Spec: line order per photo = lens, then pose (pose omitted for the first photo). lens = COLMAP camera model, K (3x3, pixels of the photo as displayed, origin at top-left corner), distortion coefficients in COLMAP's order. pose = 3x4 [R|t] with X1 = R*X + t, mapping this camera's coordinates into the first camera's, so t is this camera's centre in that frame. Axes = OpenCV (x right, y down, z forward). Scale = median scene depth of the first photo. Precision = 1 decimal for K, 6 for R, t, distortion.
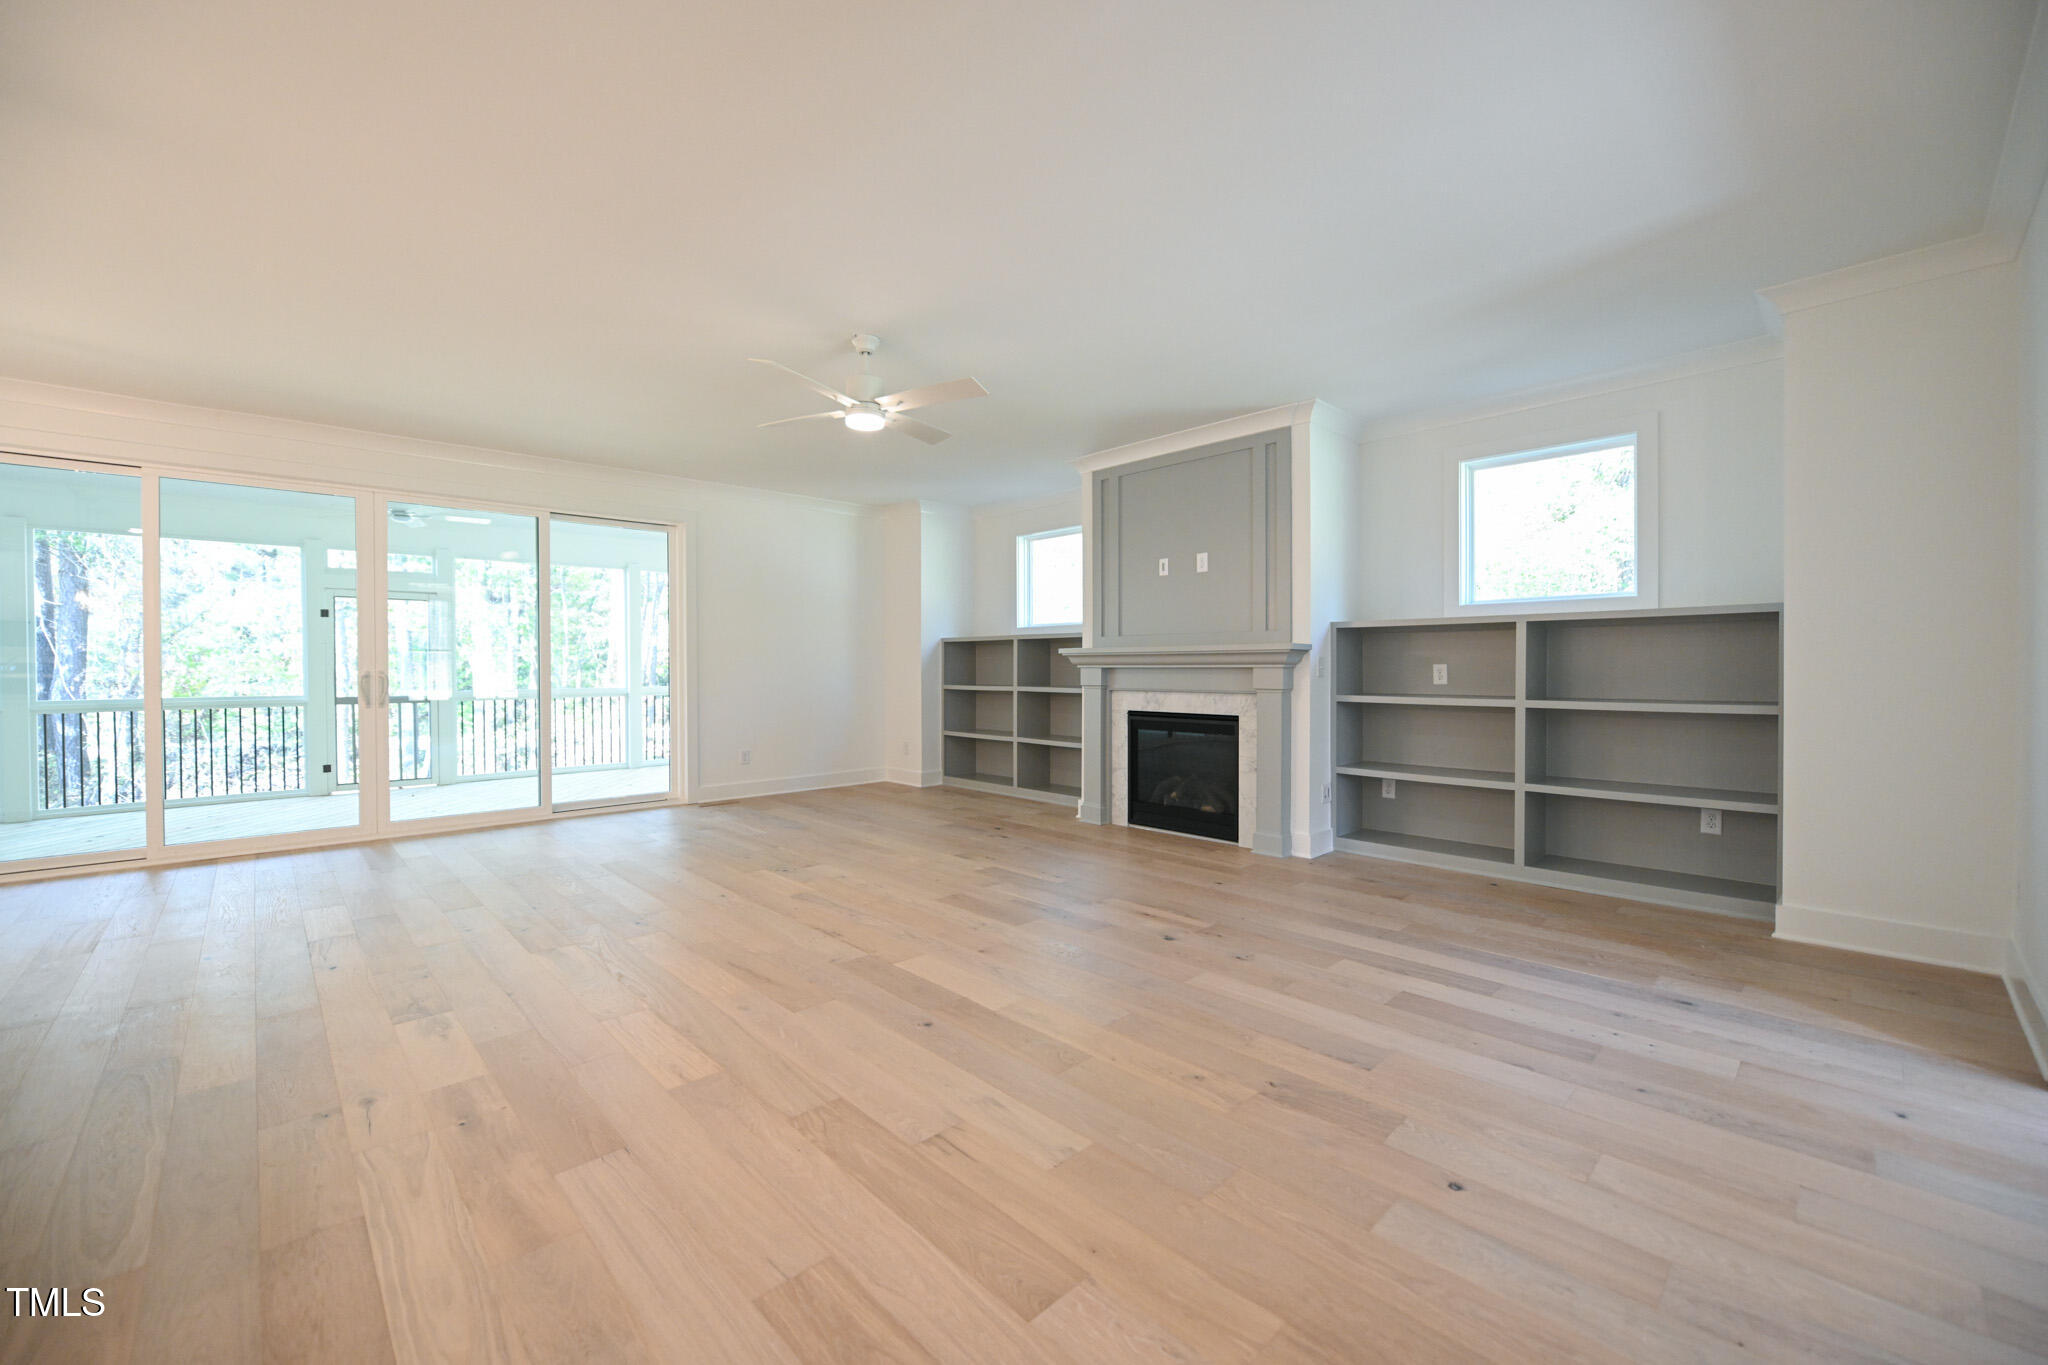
lens RADIAL K [[814.9, 0, 1031.1], [0, 814.9, 667.2], [0, 0, 1]] dist [-0.009253, 0.000240]
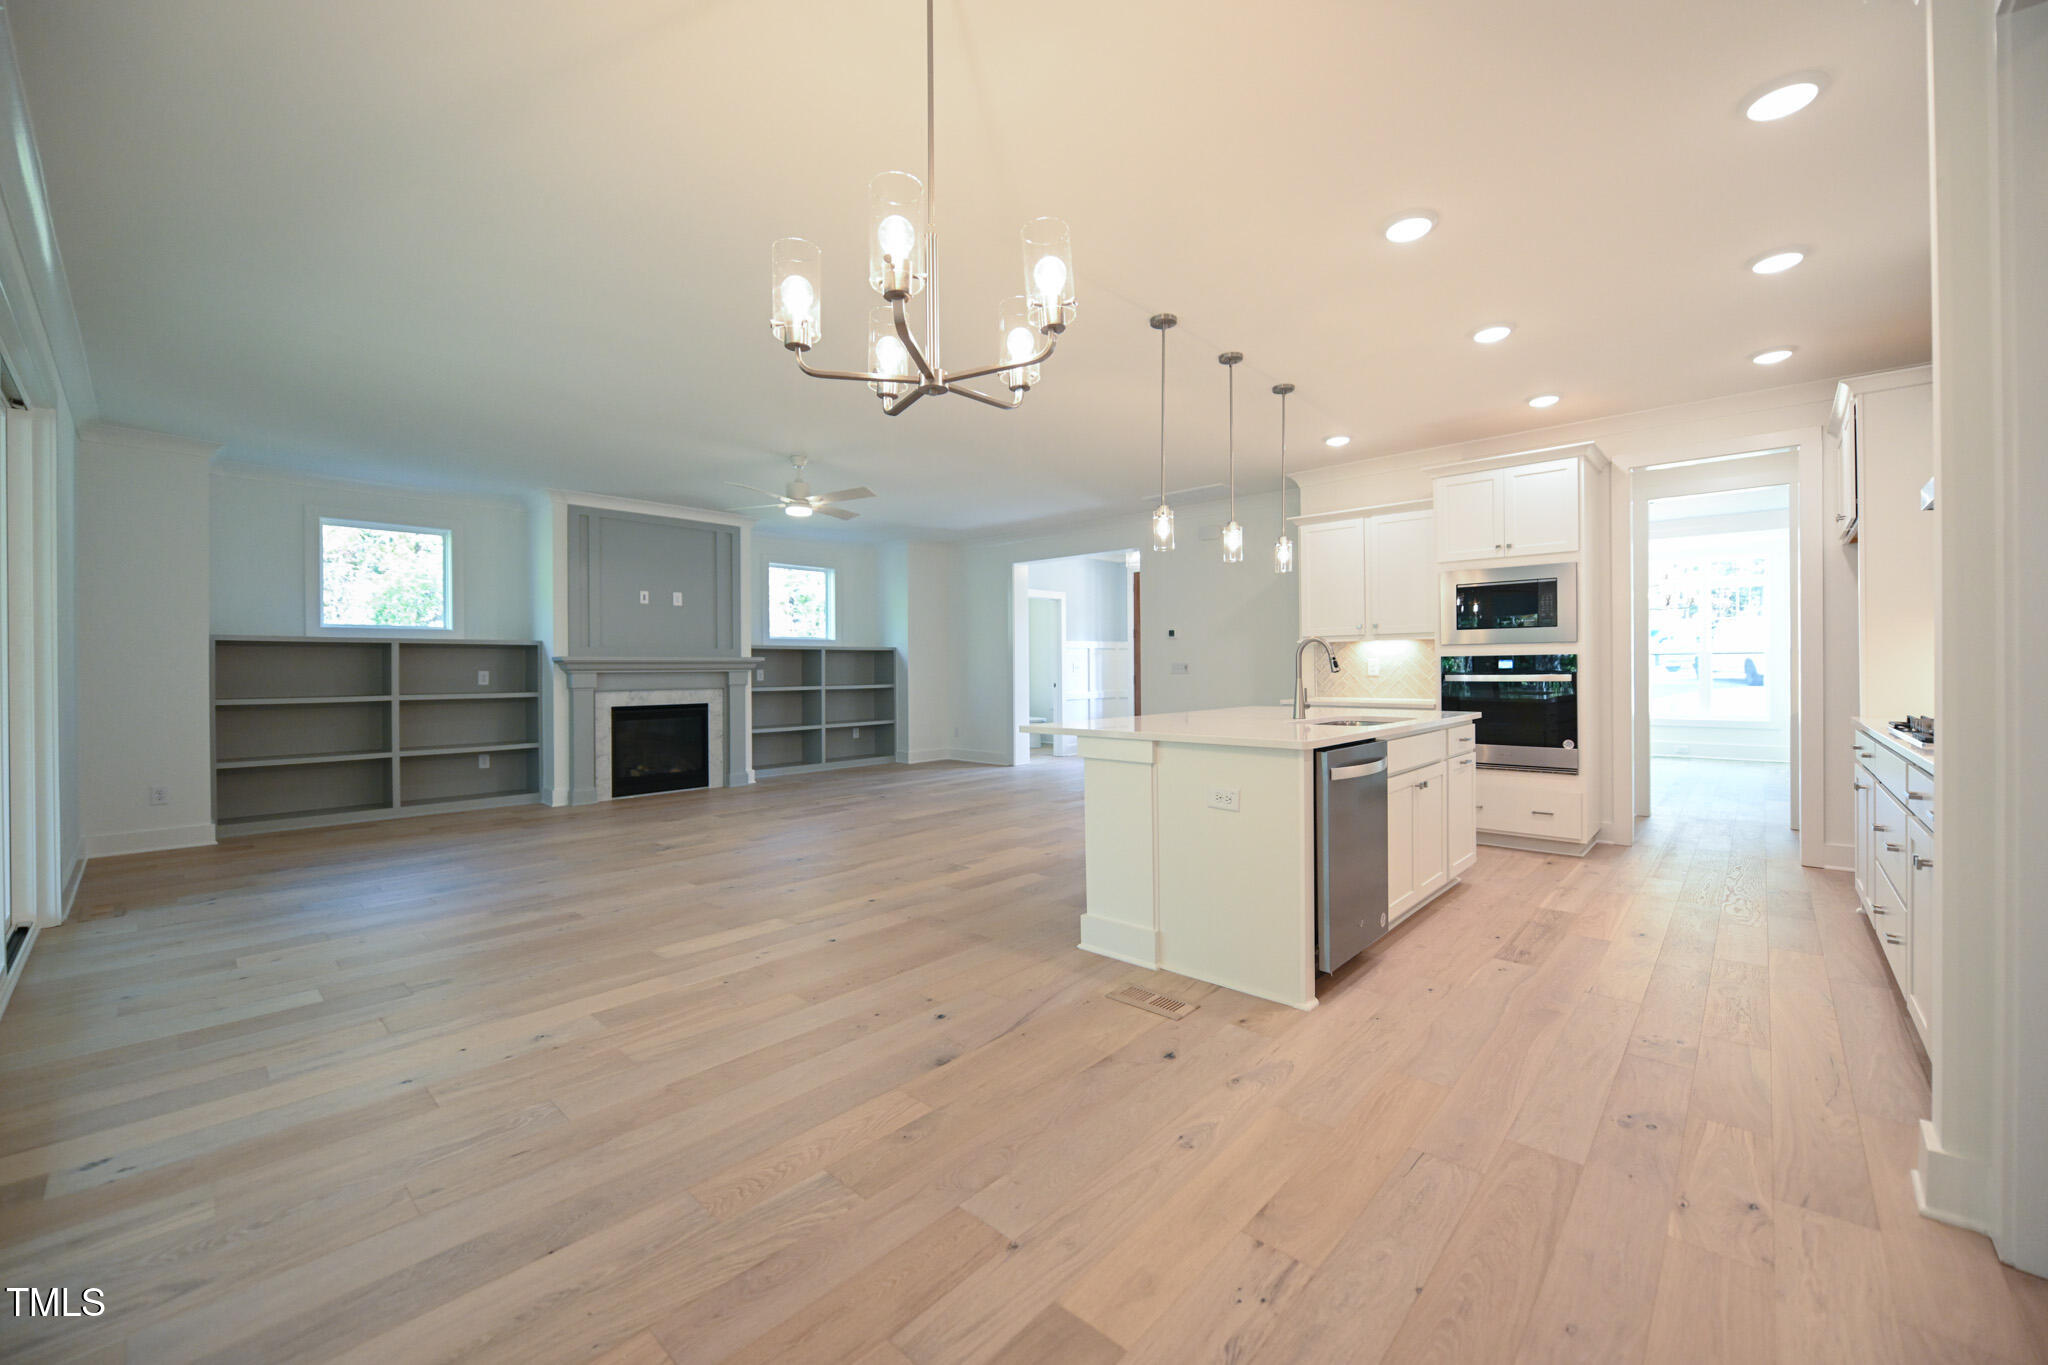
lens RADIAL K [[814.9, 0, 1028.3], [0, 814.9, 670.5], [0, 0, 1]] dist [-0.009253, 0.000240]
pose [[-0.064115, 0.000720, 0.997942, -1.265228], [0.008107, 0.999967, -0.000200, 0.002594], [-0.997910, 0.008077, -0.064119, 0.475371]]
